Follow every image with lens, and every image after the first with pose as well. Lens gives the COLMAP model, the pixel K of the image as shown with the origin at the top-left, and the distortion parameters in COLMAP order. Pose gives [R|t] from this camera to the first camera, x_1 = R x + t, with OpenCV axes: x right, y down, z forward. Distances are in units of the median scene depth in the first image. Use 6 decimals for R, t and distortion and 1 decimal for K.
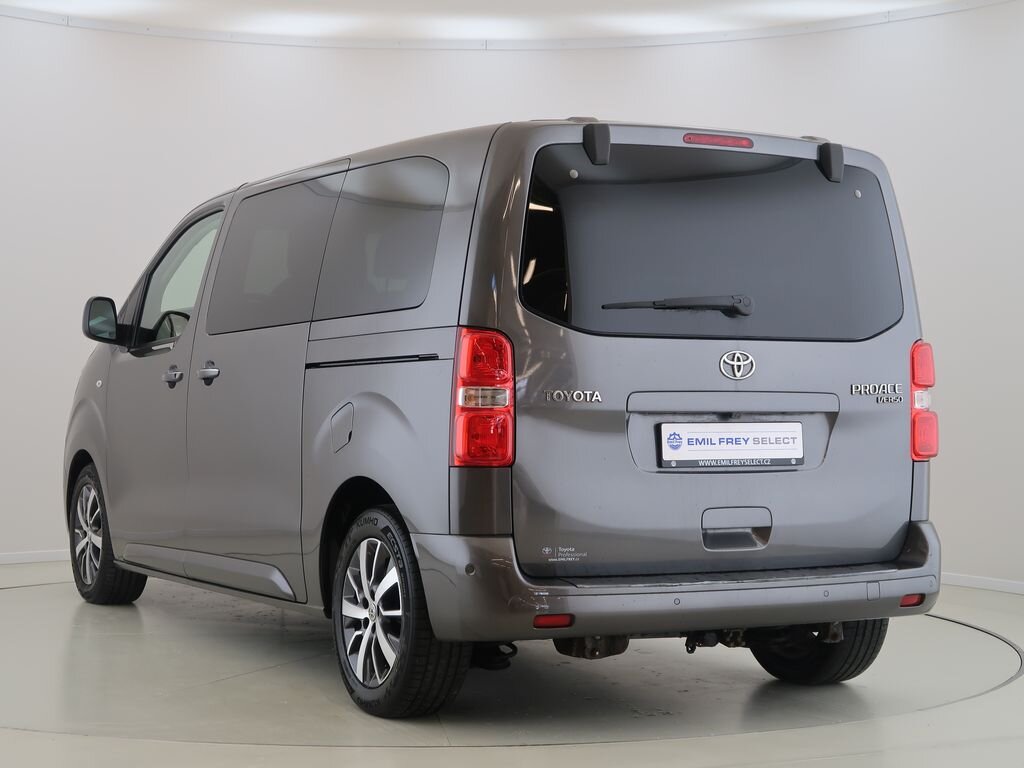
lens RADIAL K [[1967.8, 0, 512.0], [0, 1967.8, 384.0], [0, 0, 1]] dist [-0.068787, -0.021011]
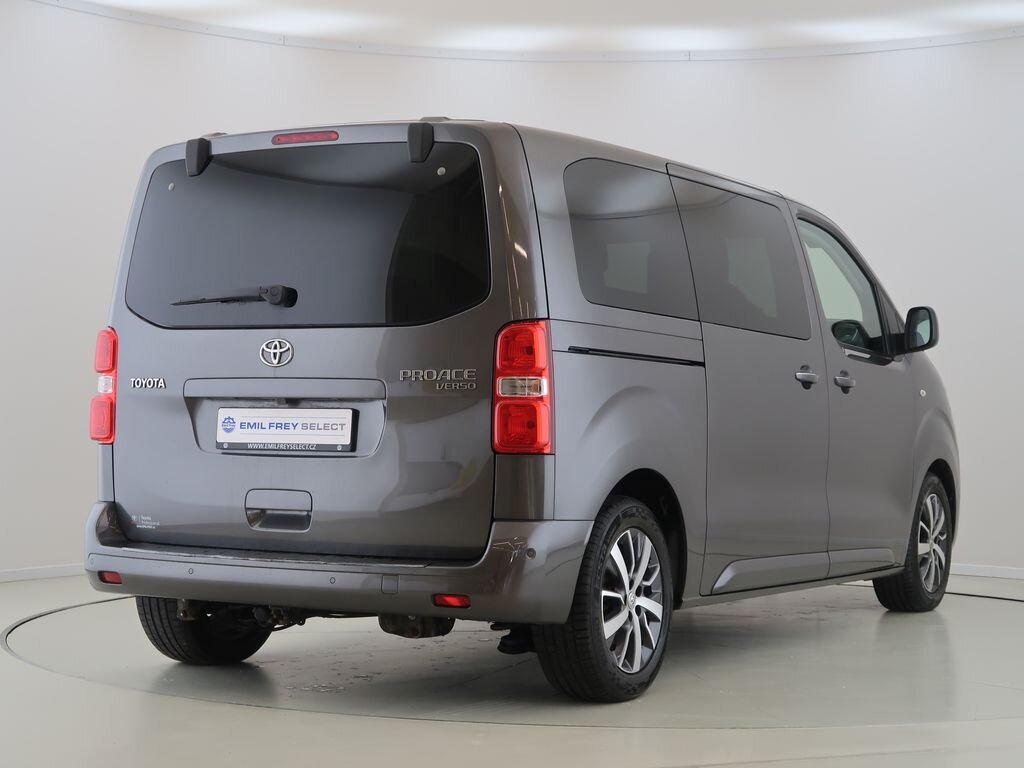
lens RADIAL K [[1967.8, 0, 512.0], [0, 1967.8, 384.0], [0, 0, 1]] dist [-0.068787, -0.021011]
pose [[0.544886, -0.012408, -0.838418, 1.054288], [-0.005536, 0.999815, -0.018394, 0.025406], [0.838492, 0.014664, 0.544717, 0.537570]]
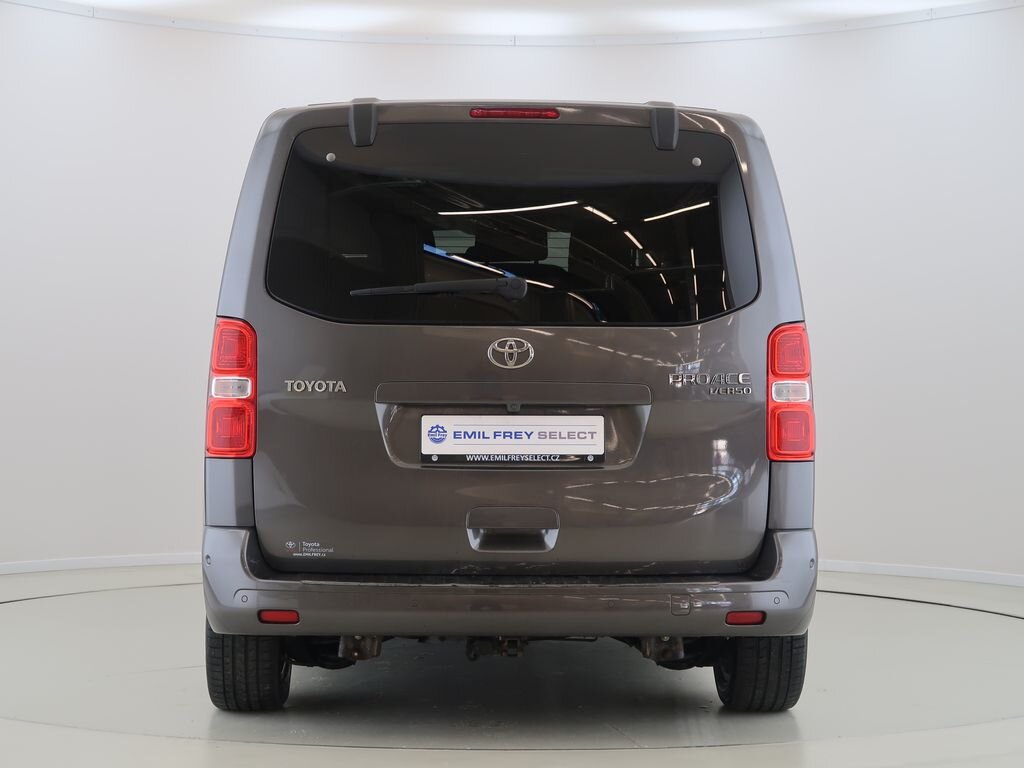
lens RADIAL K [[1967.8, 0, 512.0], [0, 1967.8, 384.0], [0, 0, 1]] dist [-0.068787, -0.021011]
pose [[0.900086, -0.004499, -0.435688, 0.519464], [0.001312, 0.999970, -0.007617, 0.012079], [0.435710, 0.006284, 0.900065, 0.164096]]
